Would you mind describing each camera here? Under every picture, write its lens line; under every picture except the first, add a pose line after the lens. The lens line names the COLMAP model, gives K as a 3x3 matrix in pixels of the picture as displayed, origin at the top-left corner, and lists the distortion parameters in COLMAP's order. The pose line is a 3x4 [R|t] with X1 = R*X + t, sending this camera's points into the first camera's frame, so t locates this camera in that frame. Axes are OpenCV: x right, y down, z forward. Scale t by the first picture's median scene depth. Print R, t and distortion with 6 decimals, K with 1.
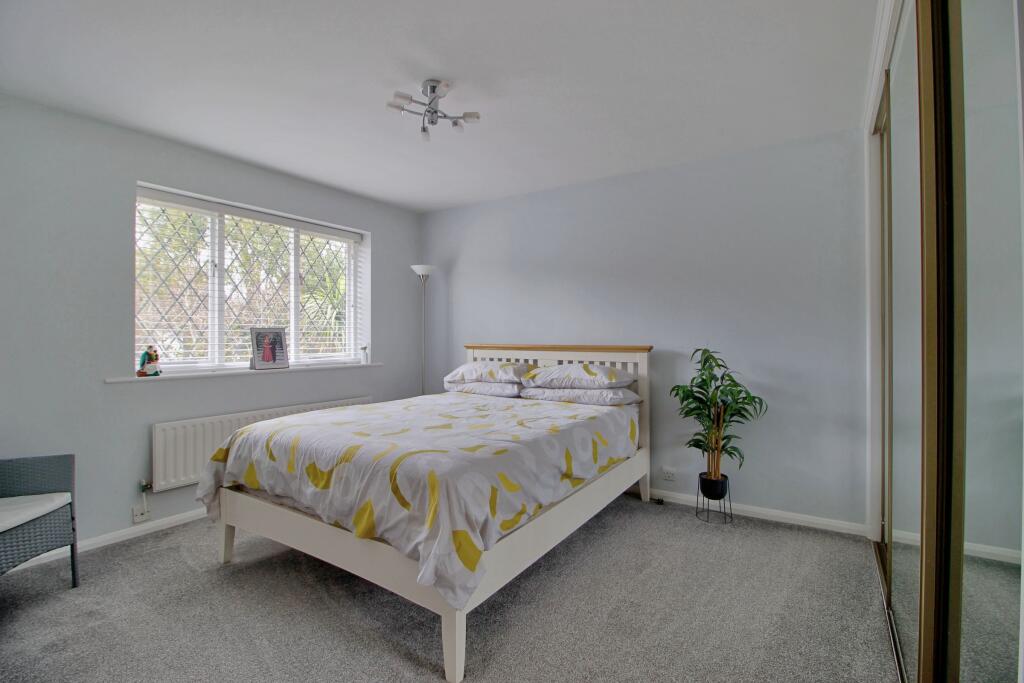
lens RADIAL K [[472.4, 0, 509.9], [0, 472.4, 342.4], [0, 0, 1]] dist [-0.003191, -0.000452]
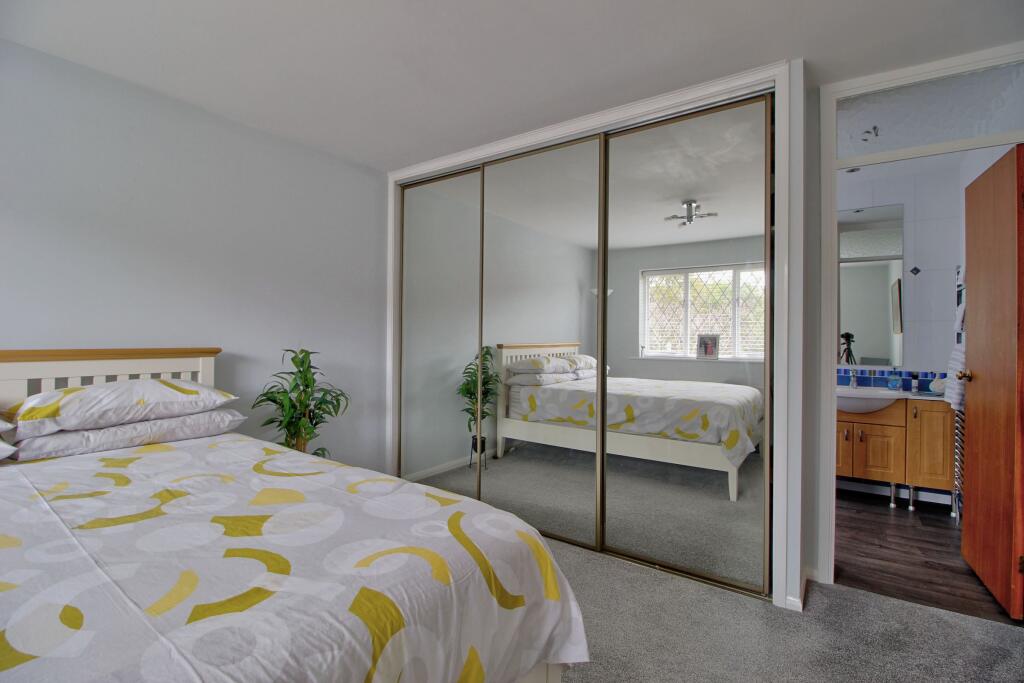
lens RADIAL K [[472.4, 0, 511.1], [0, 472.4, 342.2], [0, 0, 1]] dist [-0.003191, -0.000452]
pose [[-0.008417, 0.000776, 0.999964, -0.458545], [-0.009389, 0.999956, -0.000855, -0.005264], [-0.999920, -0.009396, -0.008409, 0.538661]]
